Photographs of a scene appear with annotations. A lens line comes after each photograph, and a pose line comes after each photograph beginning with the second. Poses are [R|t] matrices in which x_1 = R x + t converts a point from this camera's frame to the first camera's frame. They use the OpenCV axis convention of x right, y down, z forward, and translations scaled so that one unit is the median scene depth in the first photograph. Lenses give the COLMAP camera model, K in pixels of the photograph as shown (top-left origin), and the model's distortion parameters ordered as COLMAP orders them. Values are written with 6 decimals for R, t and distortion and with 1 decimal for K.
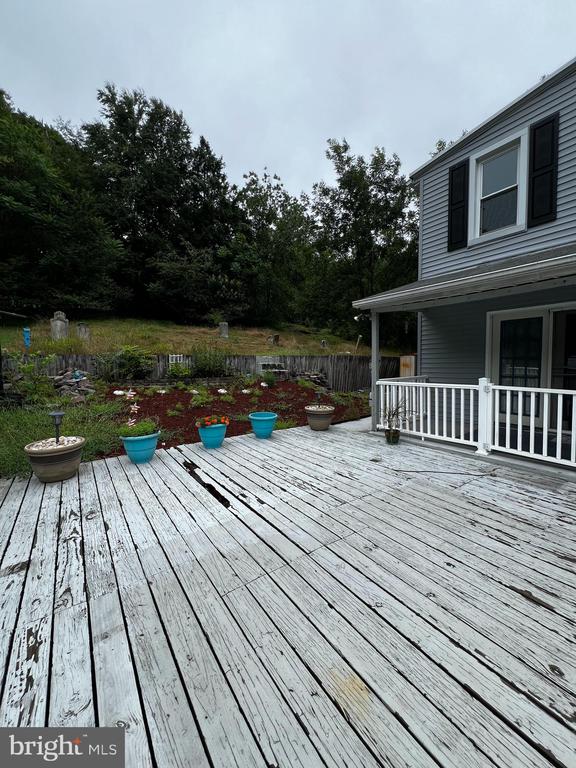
lens RADIAL K [[315.2, 0, 283.9], [0, 315.2, 381.7], [0, 0, 1]] dist [0.024628, 0.000103]
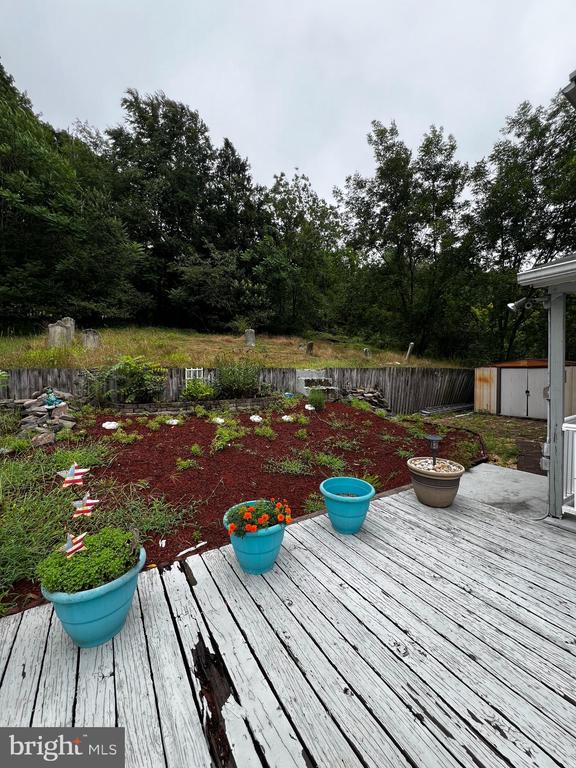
lens RADIAL K [[310.7, 0, 288.0], [0, 310.7, 384.0], [0, 0, 1]] dist [0.020833, -0.000063]
pose [[0.998755, 0.001862, -0.049854, -0.034214], [-0.002839, 0.999805, -0.019524, -0.014130], [0.049808, 0.019641, 0.998566, 0.113872]]
